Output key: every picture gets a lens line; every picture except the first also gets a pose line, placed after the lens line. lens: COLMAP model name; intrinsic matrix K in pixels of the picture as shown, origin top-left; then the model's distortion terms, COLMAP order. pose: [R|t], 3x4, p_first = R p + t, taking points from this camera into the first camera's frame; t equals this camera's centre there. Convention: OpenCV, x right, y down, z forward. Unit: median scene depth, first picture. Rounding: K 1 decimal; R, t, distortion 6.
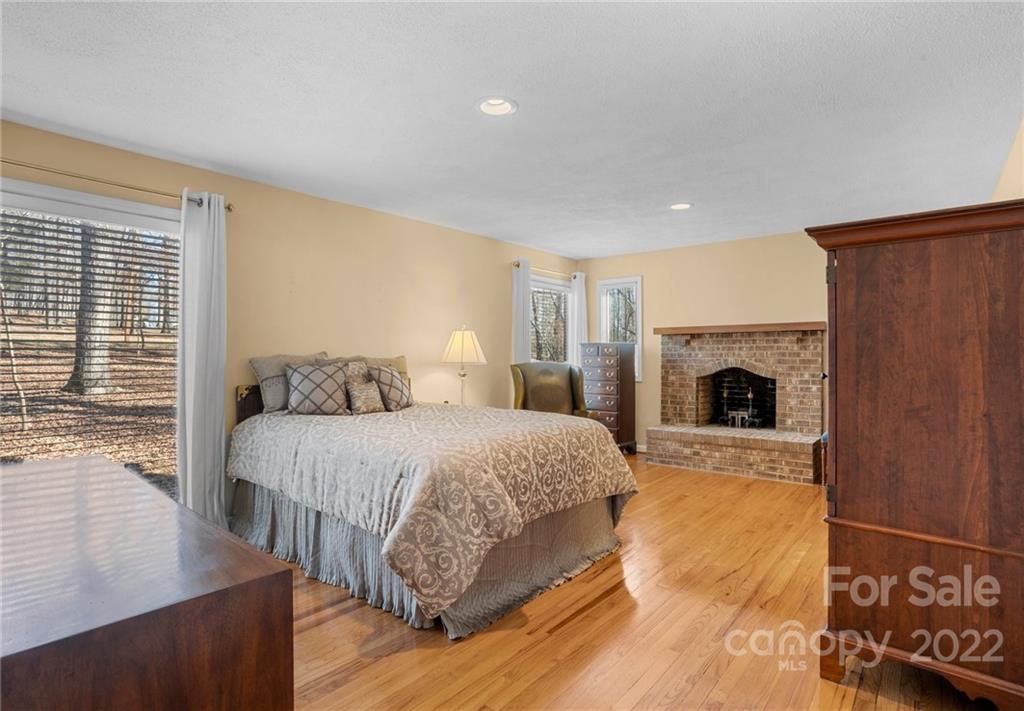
lens RADIAL K [[582.9, 0, 512.3], [0, 582.9, 354.5], [0, 0, 1]] dist [0.006100, 0.000632]
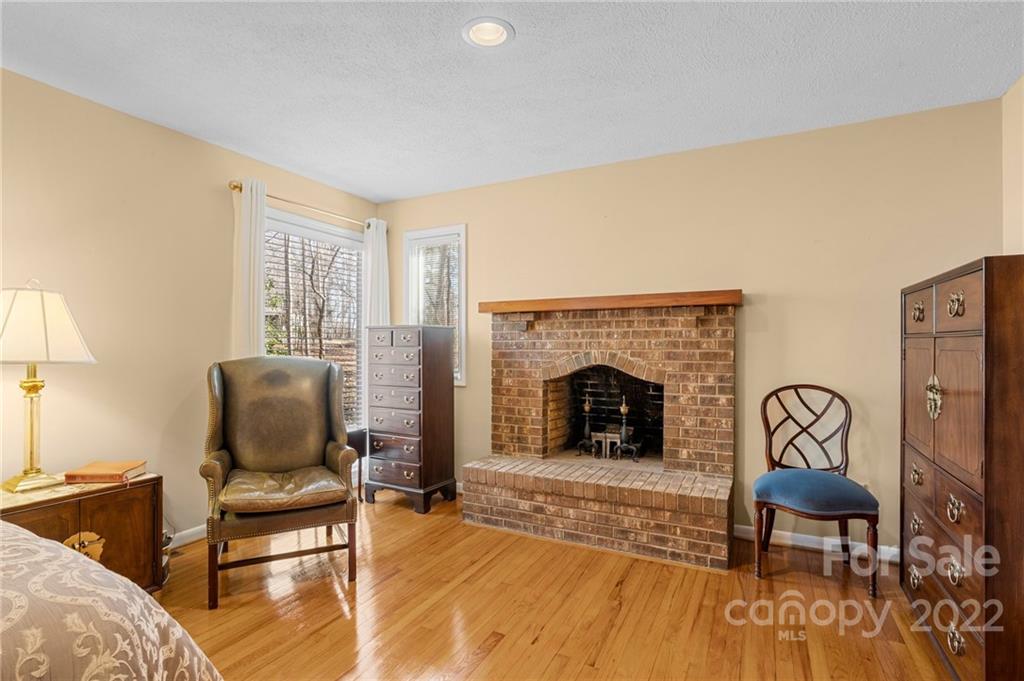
lens RADIAL K [[493.5, 0, 510.5], [0, 493.5, 342.2], [0, 0, 1]] dist [-0.019779, 0.001009]
pose [[0.985808, 0.001758, 0.167867, 0.193689], [-0.000893, 0.999986, -0.005231, 0.000439], [-0.167874, 0.005007, 0.985796, 0.486049]]
